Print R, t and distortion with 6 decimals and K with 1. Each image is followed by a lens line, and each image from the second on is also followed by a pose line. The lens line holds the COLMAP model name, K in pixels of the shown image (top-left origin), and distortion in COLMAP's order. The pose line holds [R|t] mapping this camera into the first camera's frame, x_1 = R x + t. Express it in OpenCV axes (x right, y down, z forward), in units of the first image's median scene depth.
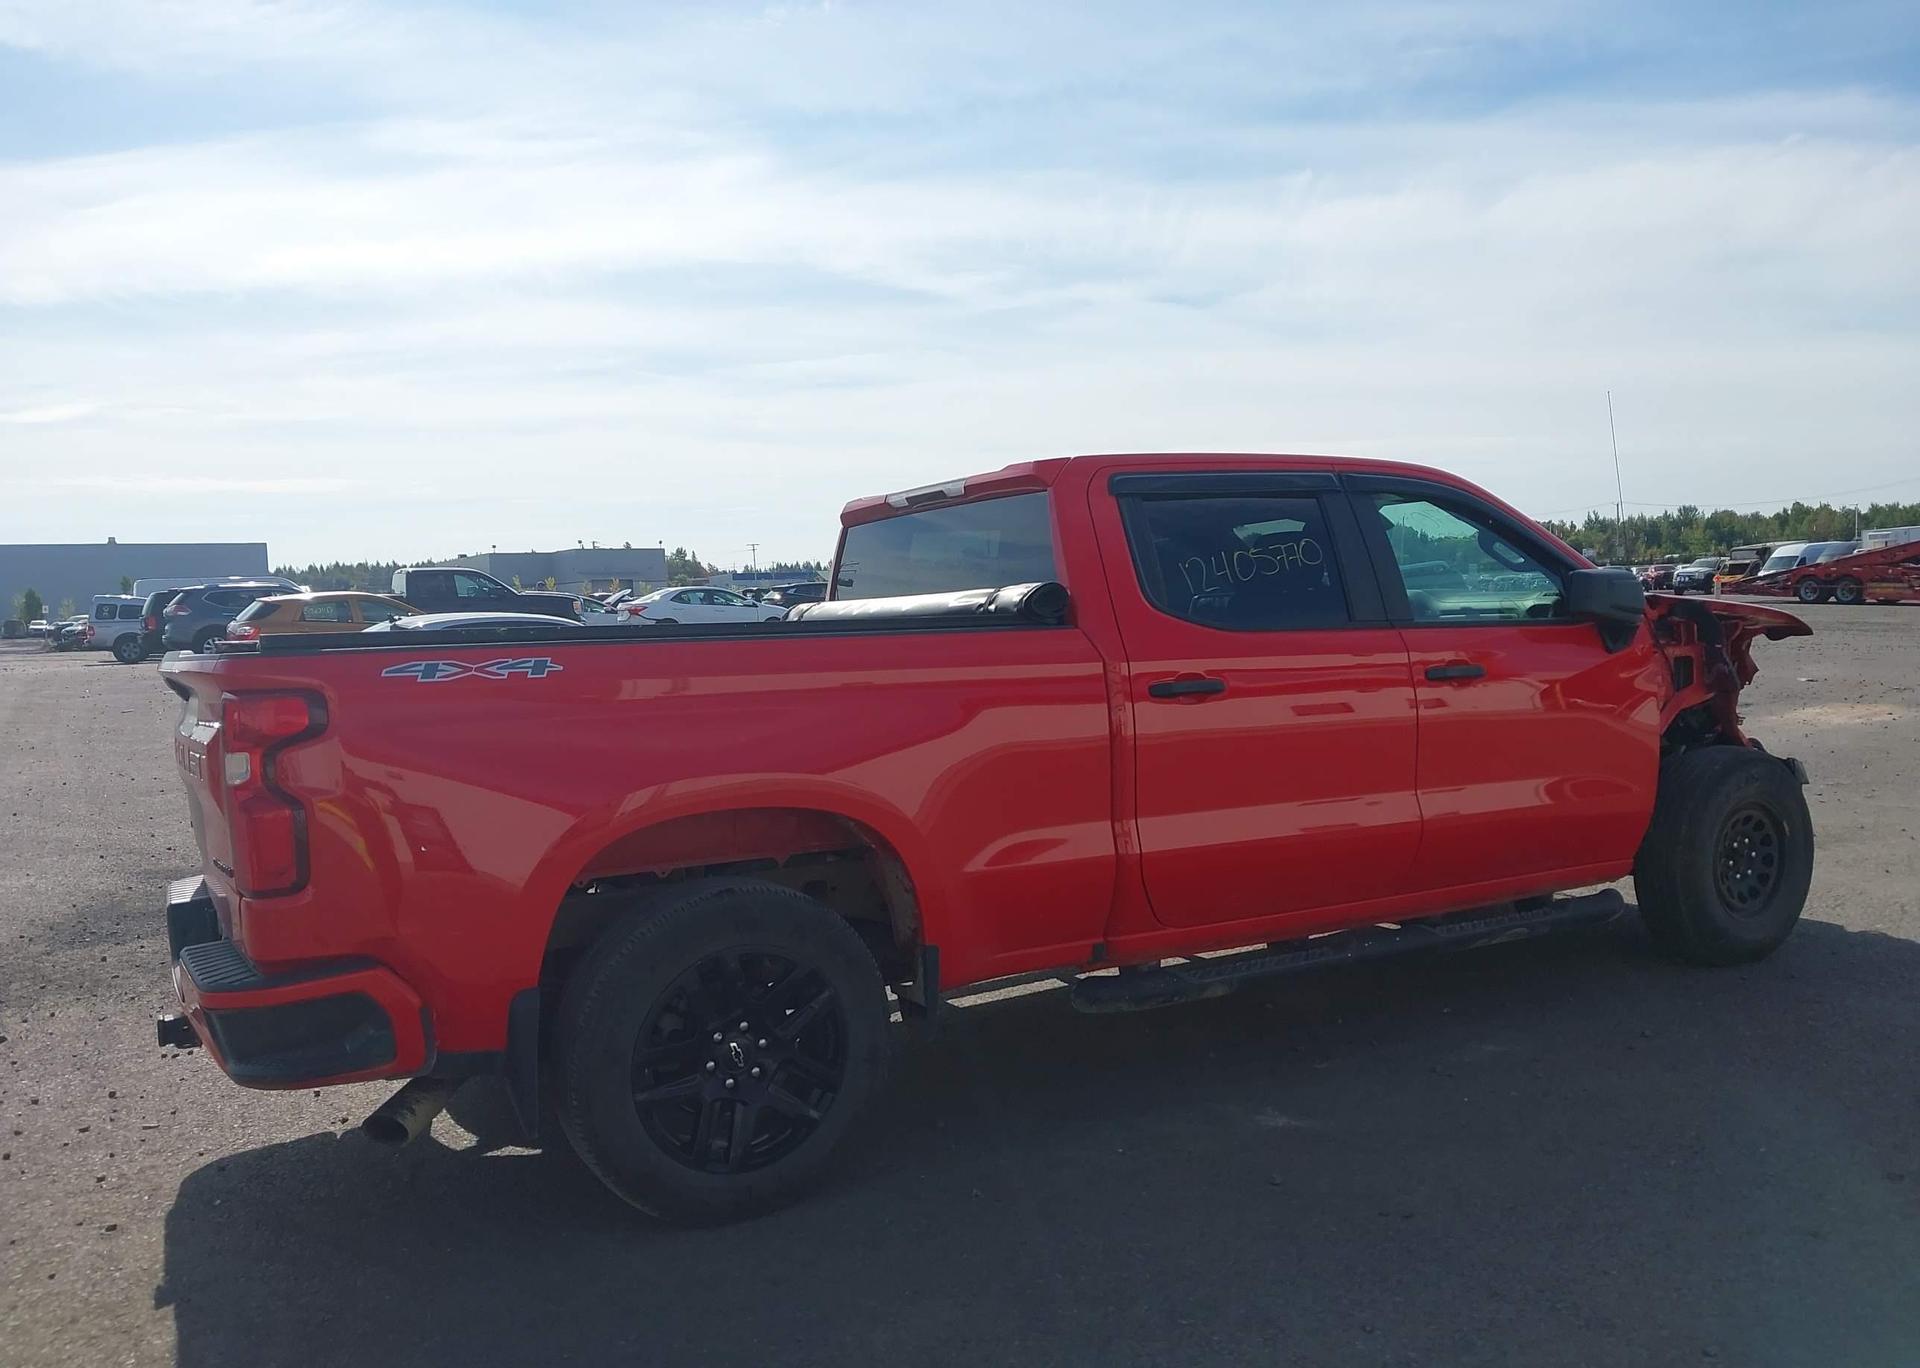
lens RADIAL K [[1509.4, 0, 967.9], [0, 1509.4, 747.6], [0, 0, 1]] dist [0.042660, -0.061913]
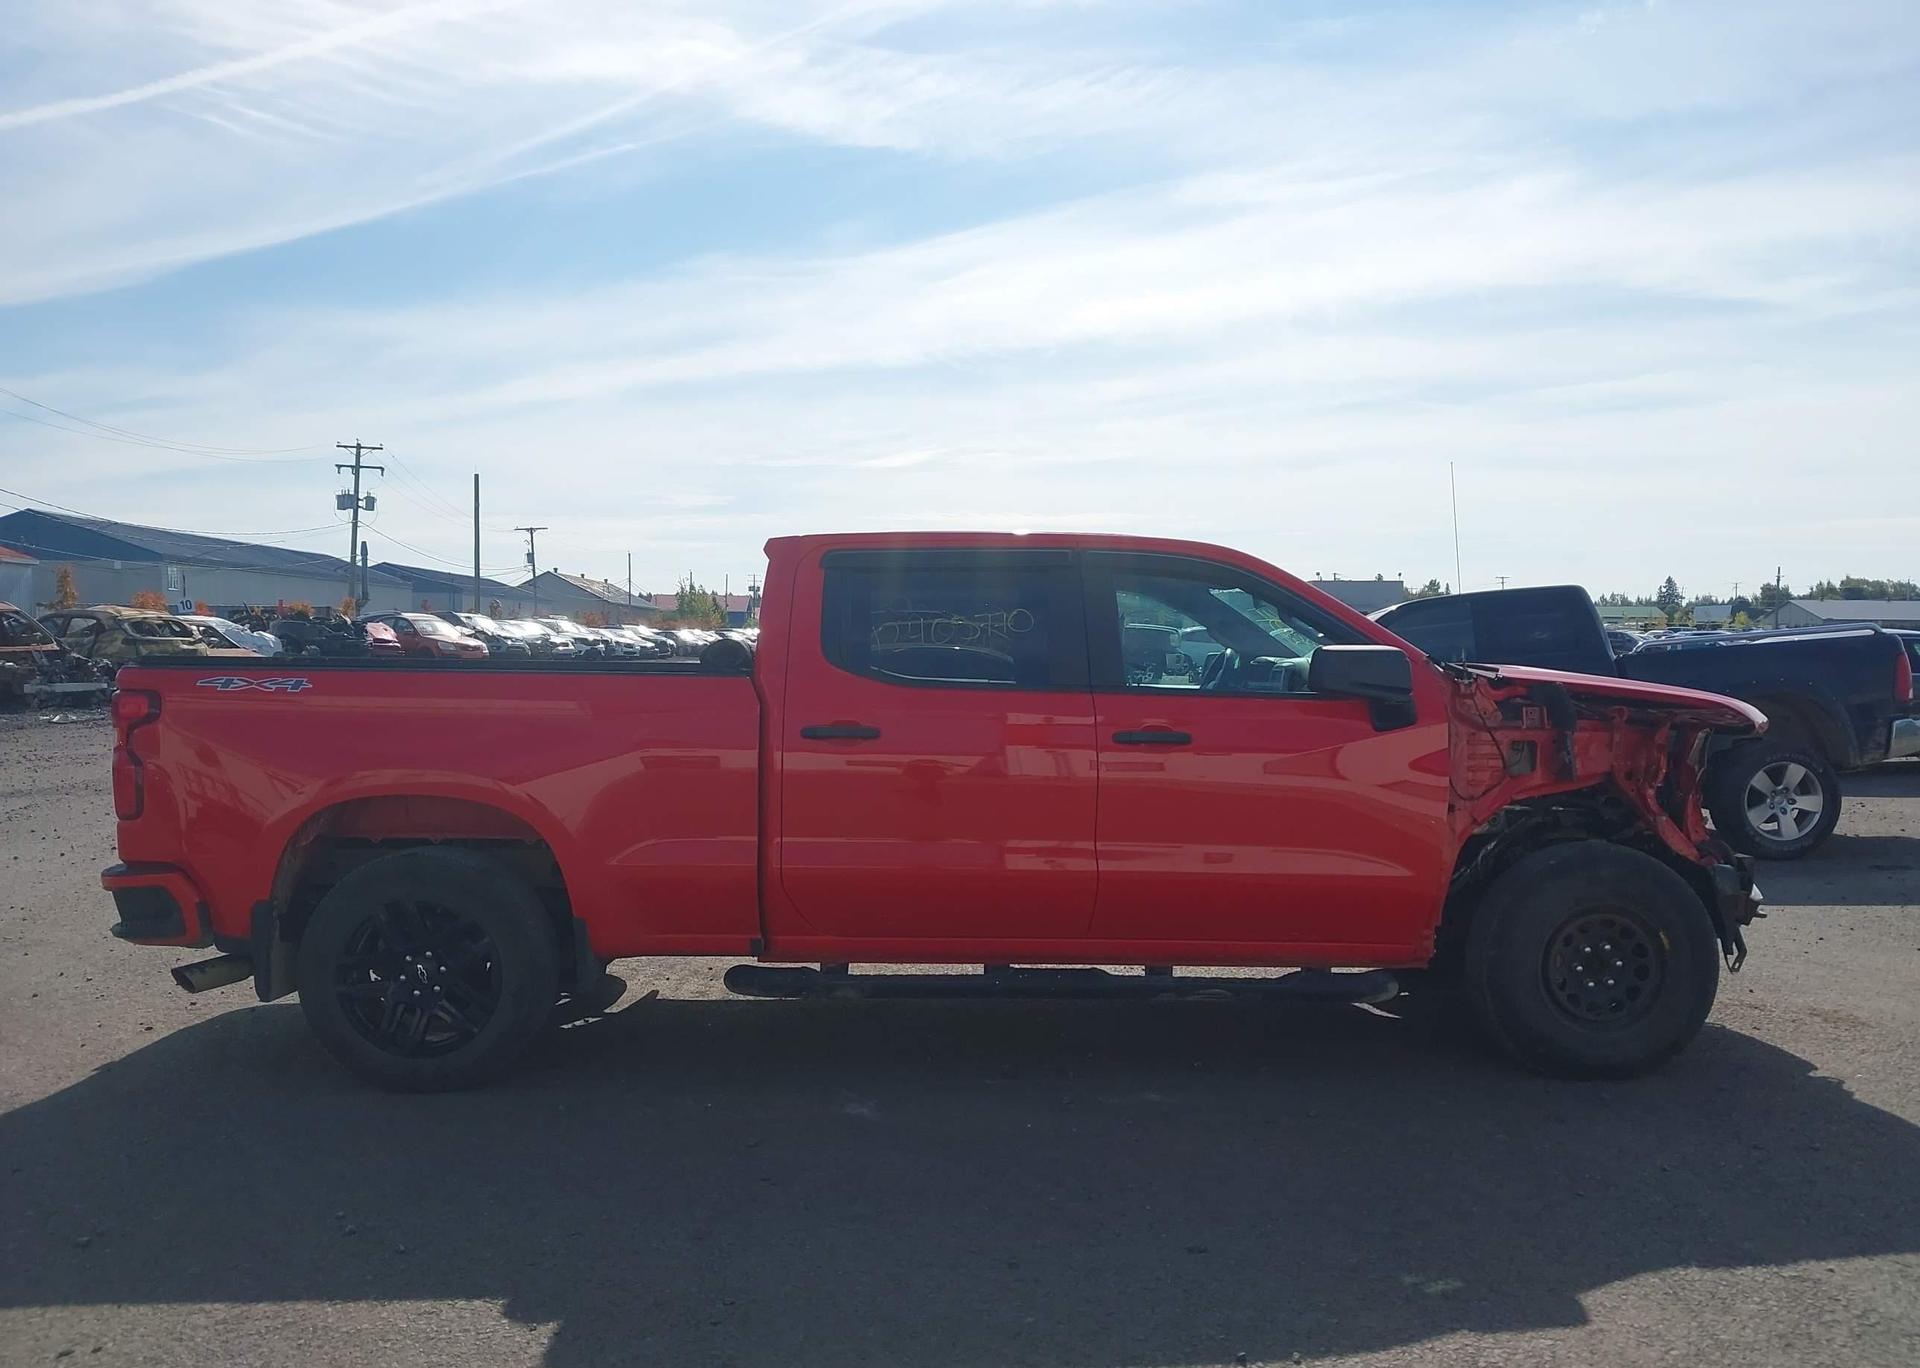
lens RADIAL K [[1509.4, 0, 967.9], [0, 1509.4, 747.6], [0, 0, 1]] dist [0.042660, -0.061913]
pose [[0.879107, 0.070657, -0.471358, 0.613188], [-0.080083, 0.996788, 0.000062, -0.029189], [0.469848, 0.037693, 0.881942, 0.011937]]
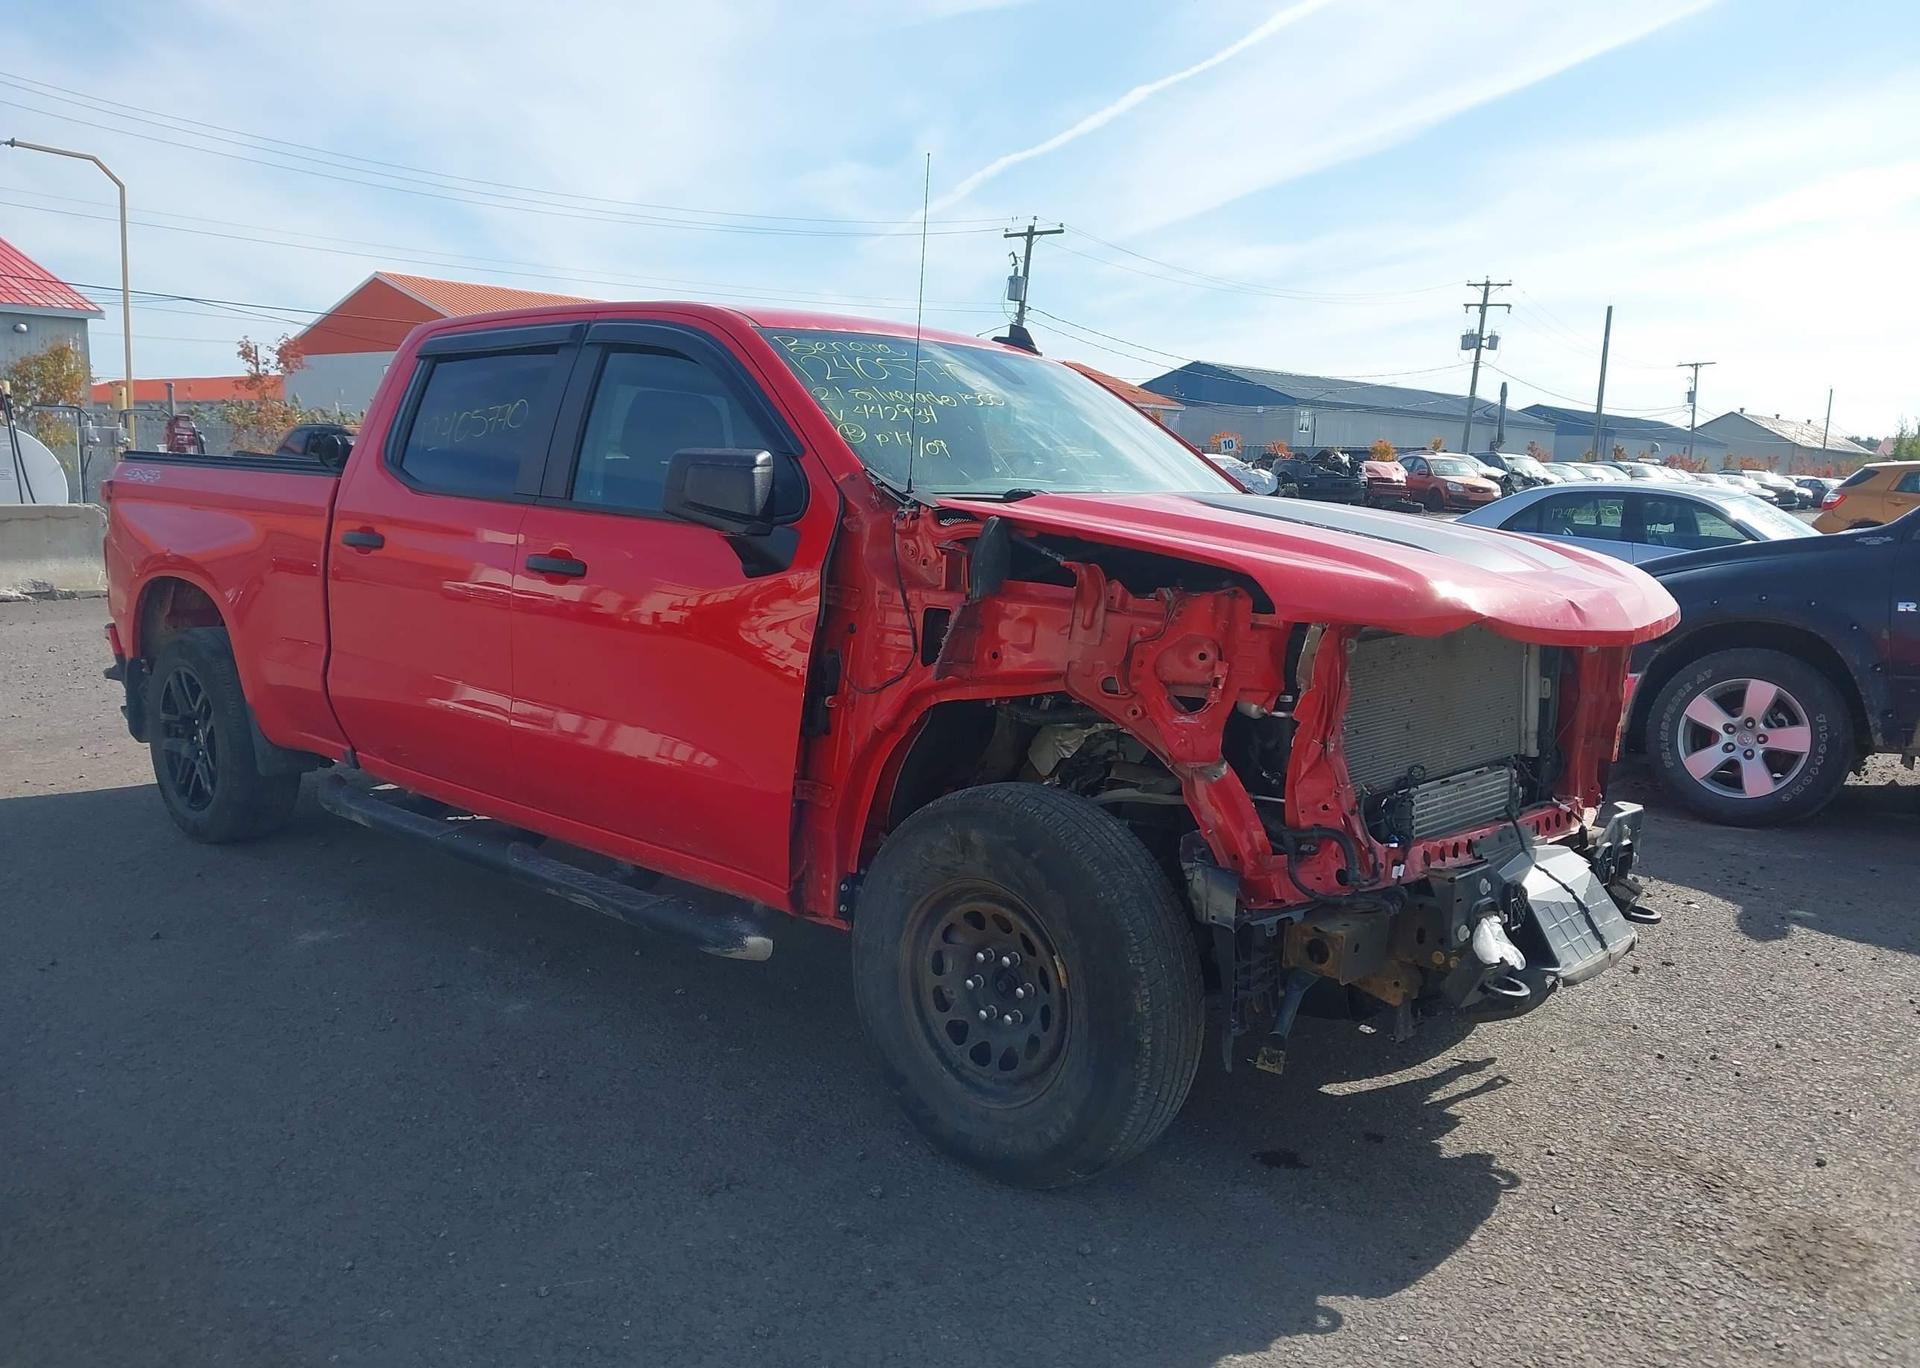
lens RADIAL K [[1521.1, 0, 960.0], [0, 1521.1, 684.0], [0, 0, 1]] dist [0.104843, -0.241662]
pose [[0.309547, 0.174968, -0.934648, 1.043072], [-0.130925, 0.981406, 0.140360, -0.117849], [0.941828, 0.078921, 0.326699, 0.833876]]
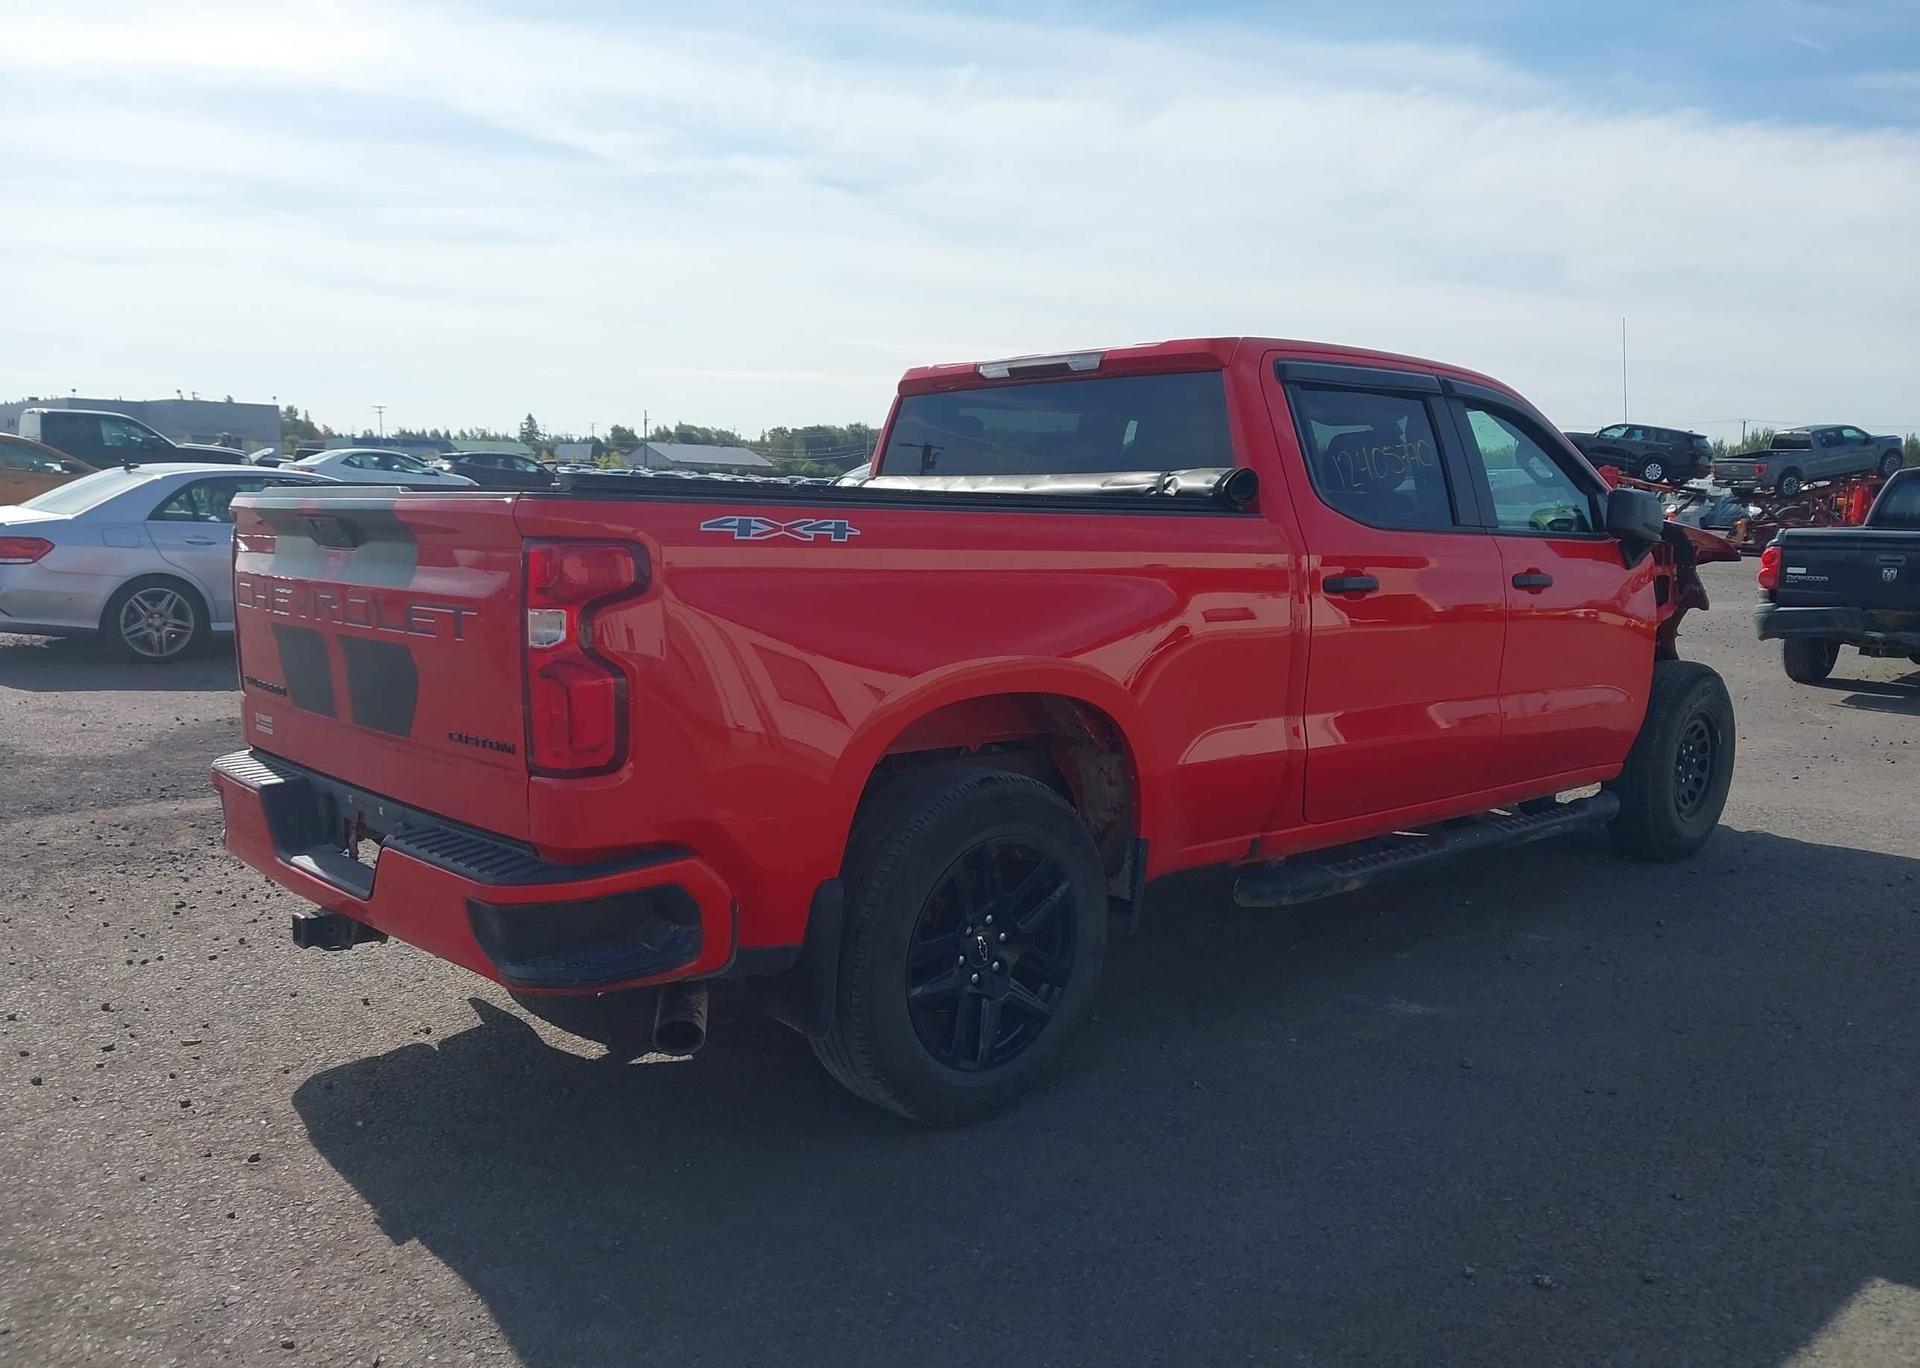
lens RADIAL K [[1527.0, 0, 974.3], [0, 1527.0, 750.1], [0, 0, 1]] dist [0.068167, -0.138786]
pose [[0.971741, 0.018369, 0.235332, -0.309126], [-0.034262, 0.997386, 0.063624, 0.013012], [-0.233548, -0.069889, 0.969830, 0.060434]]
